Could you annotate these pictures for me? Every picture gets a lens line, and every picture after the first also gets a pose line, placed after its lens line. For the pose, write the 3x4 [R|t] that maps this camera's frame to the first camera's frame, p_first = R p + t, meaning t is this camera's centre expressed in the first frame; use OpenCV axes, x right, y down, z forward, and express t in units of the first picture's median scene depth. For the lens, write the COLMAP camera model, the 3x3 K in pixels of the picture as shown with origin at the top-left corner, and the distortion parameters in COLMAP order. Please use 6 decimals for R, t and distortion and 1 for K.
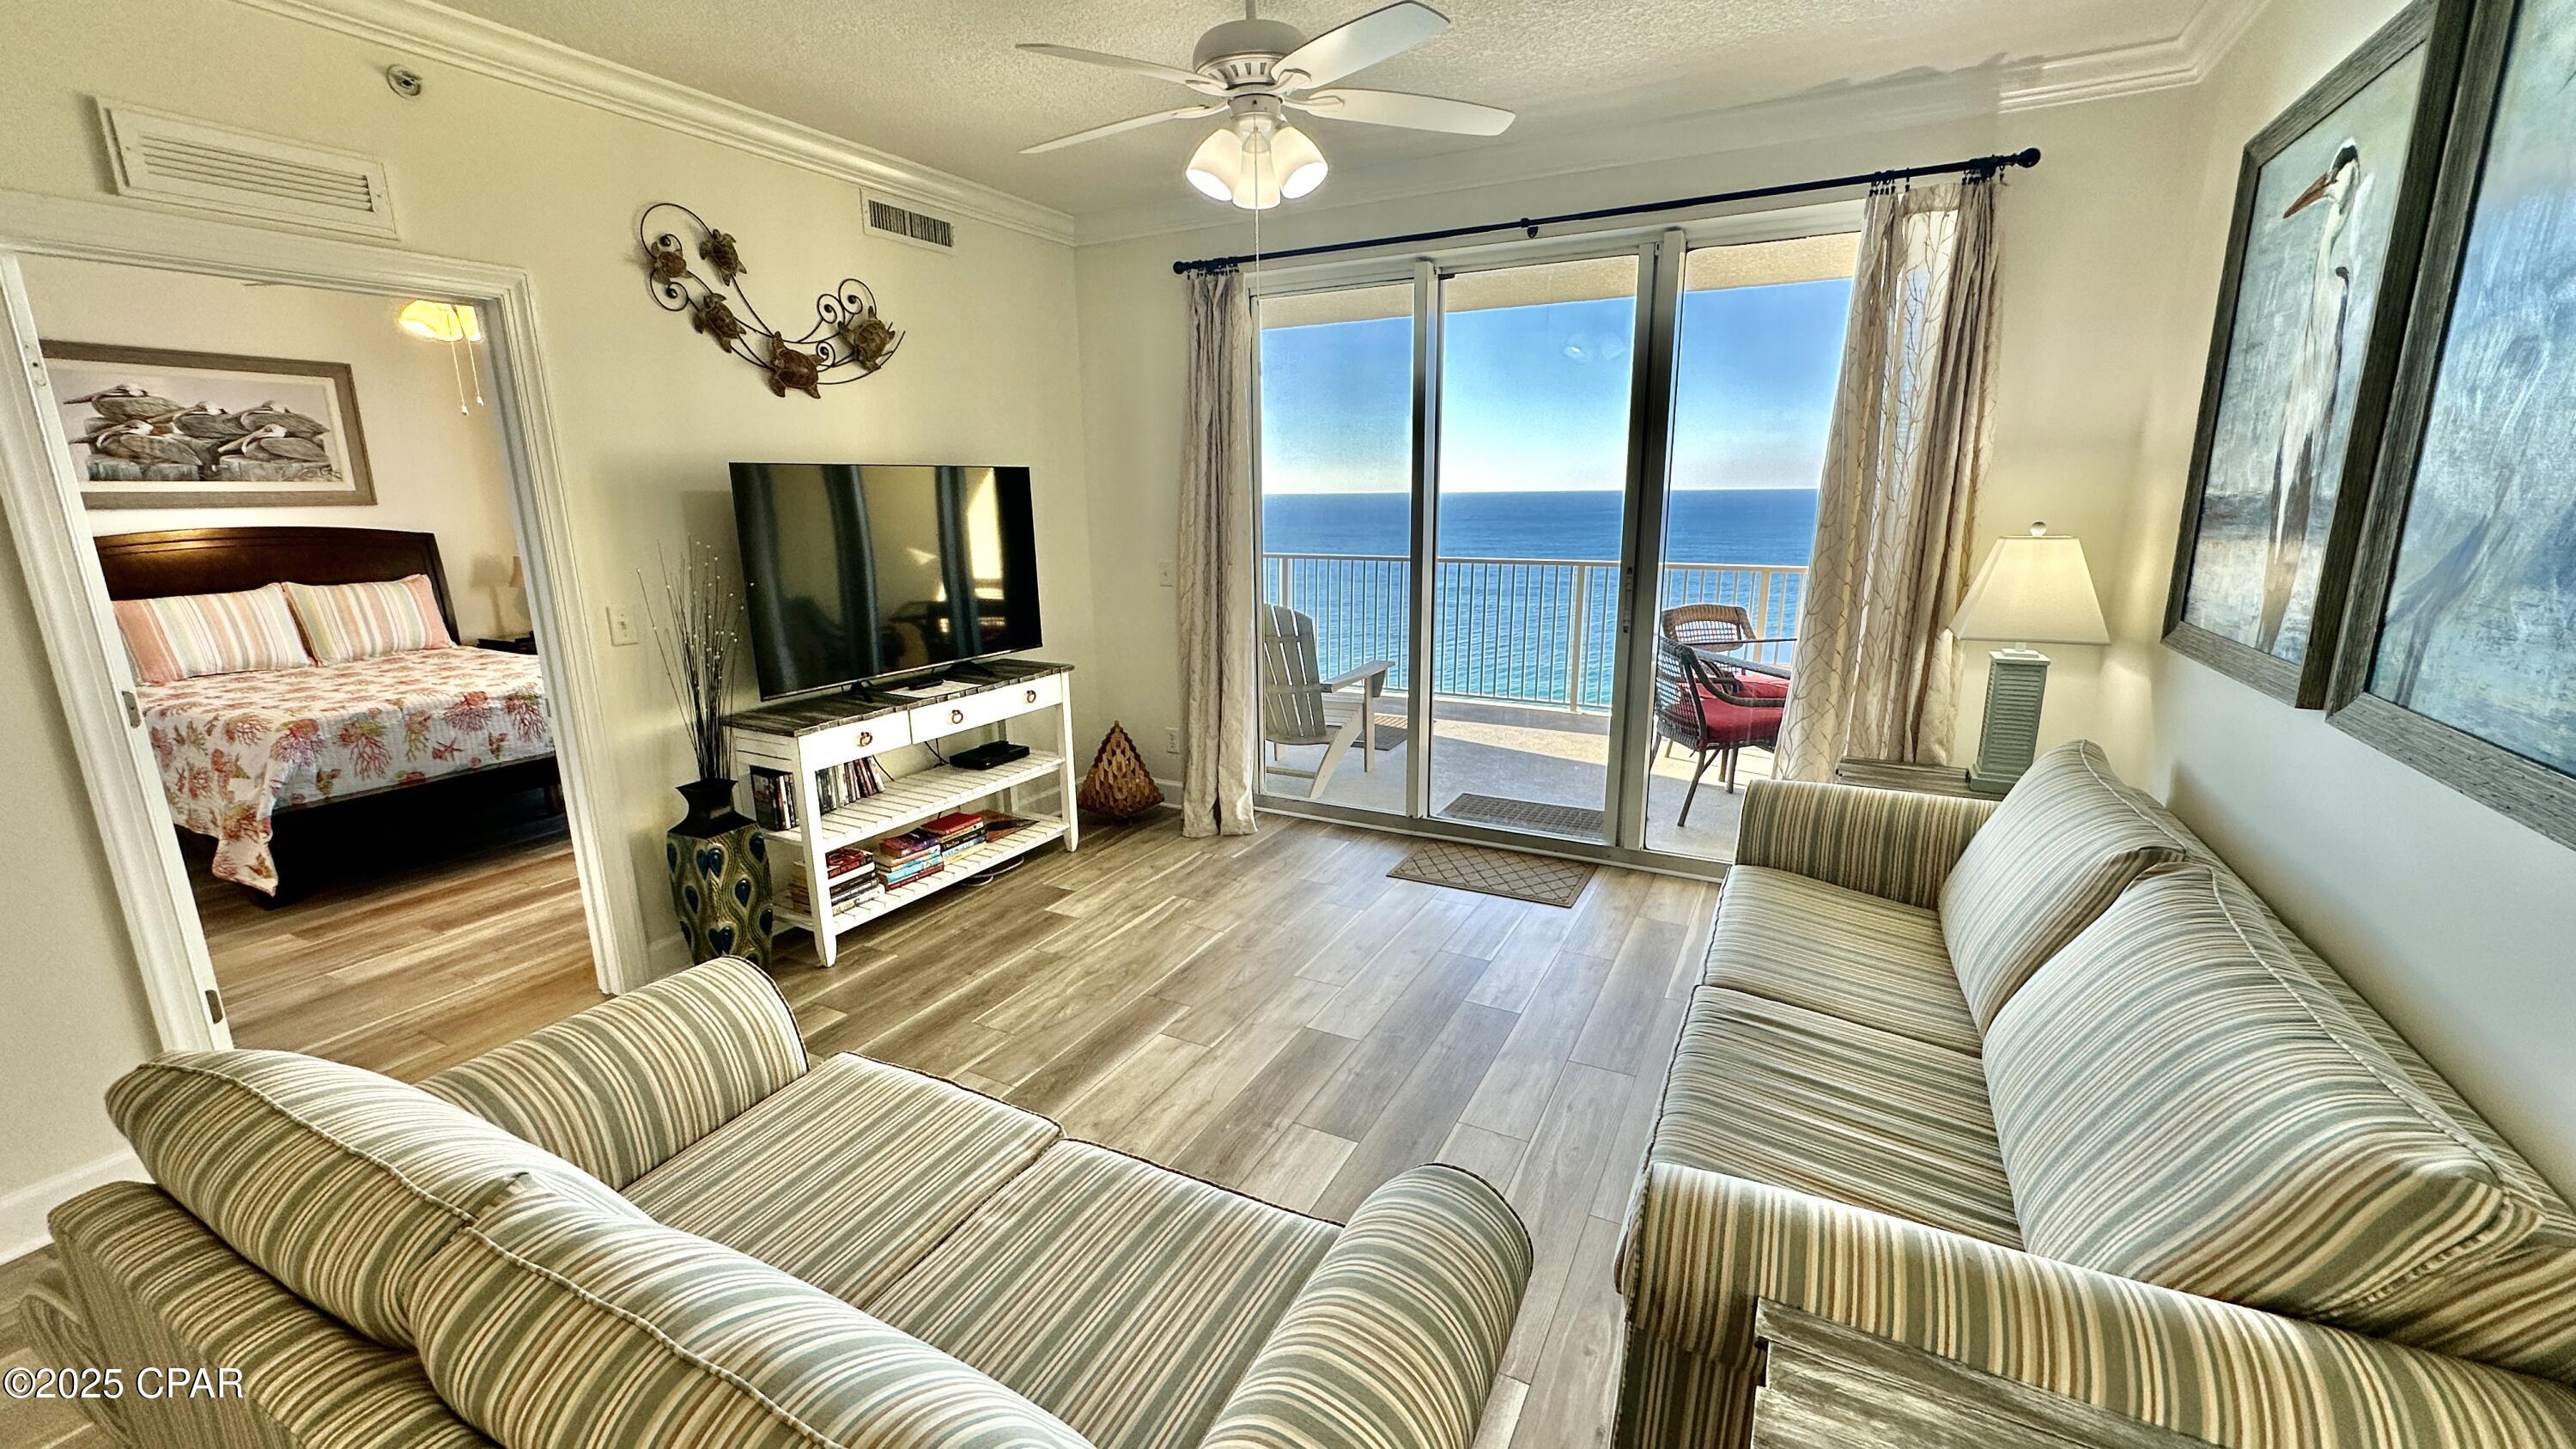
lens RADIAL K [[1025.6, 0, 1274.9], [0, 1025.6, 724.4], [0, 0, 1]] dist [0.000474, 0.000294]
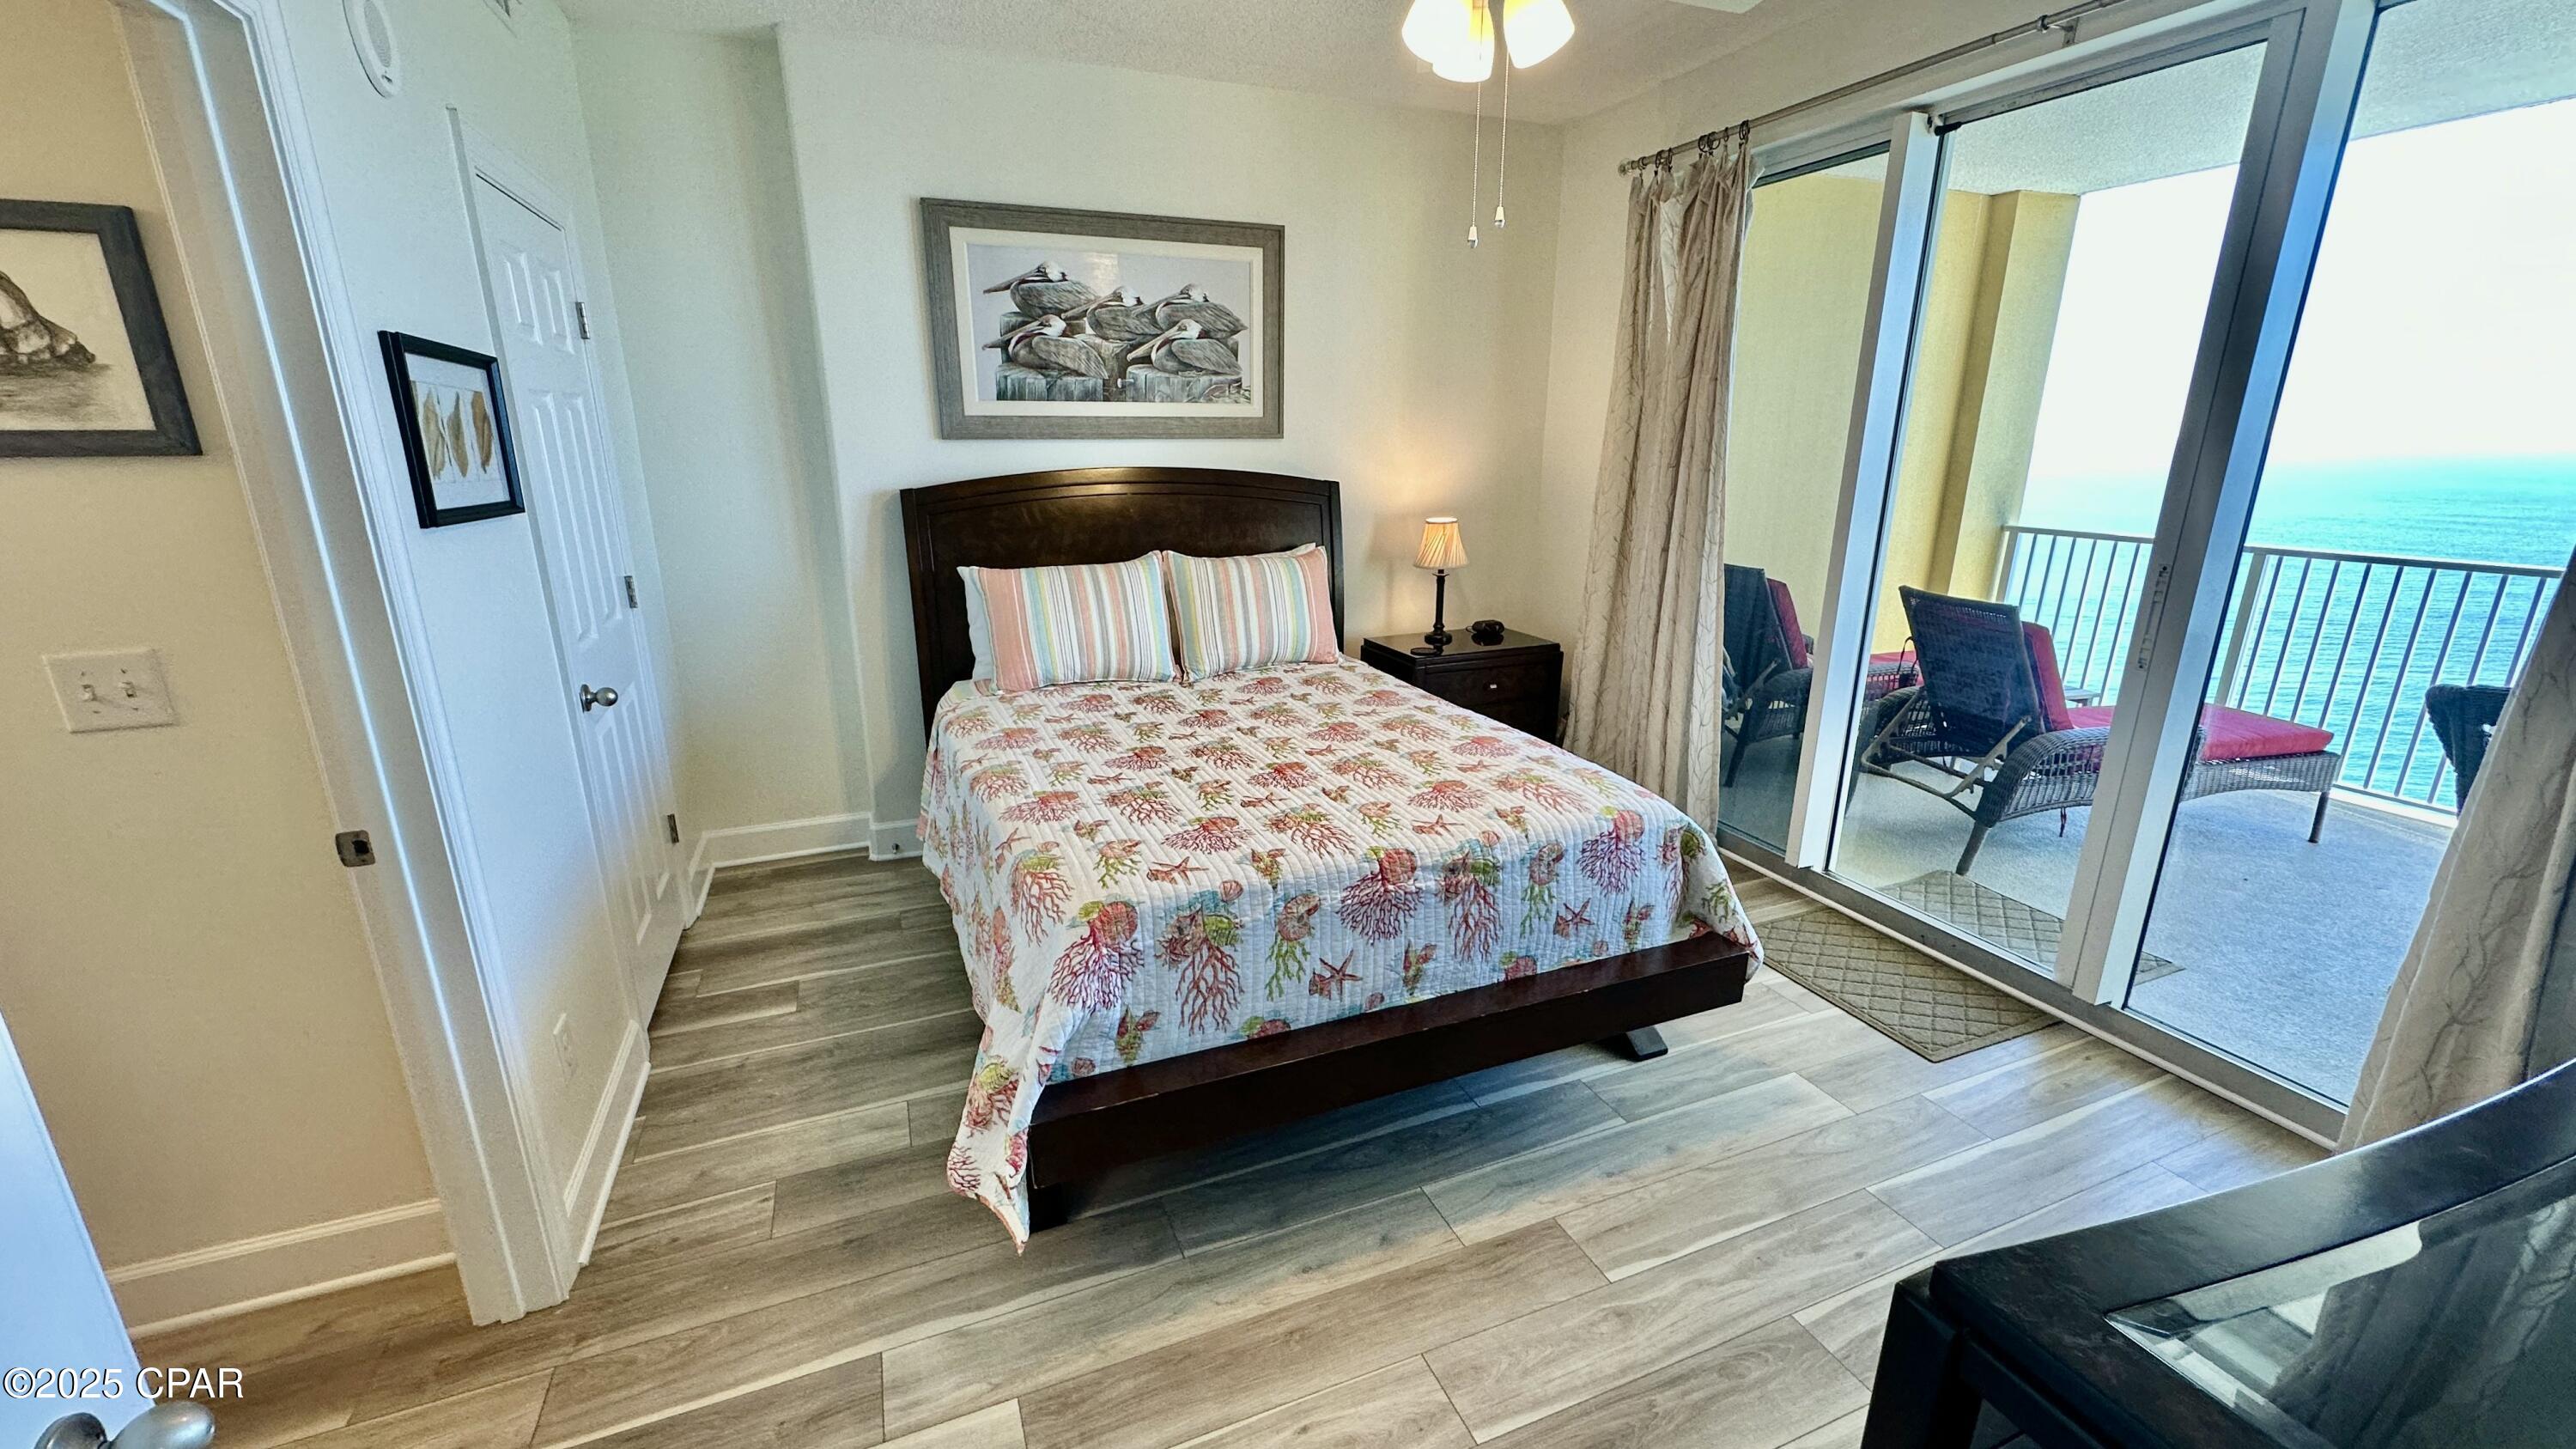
lens RADIAL K [[1025.6, 0, 1284.8], [0, 1025.6, 724.7], [0, 0, 1]] dist [0.000474, 0.000294]
pose [[0.771230, 0.188542, -0.607994, -0.485426], [-0.151308, 0.982052, 0.112609, -0.118444], [0.618313, 0.005147, 0.785915, 0.533917]]
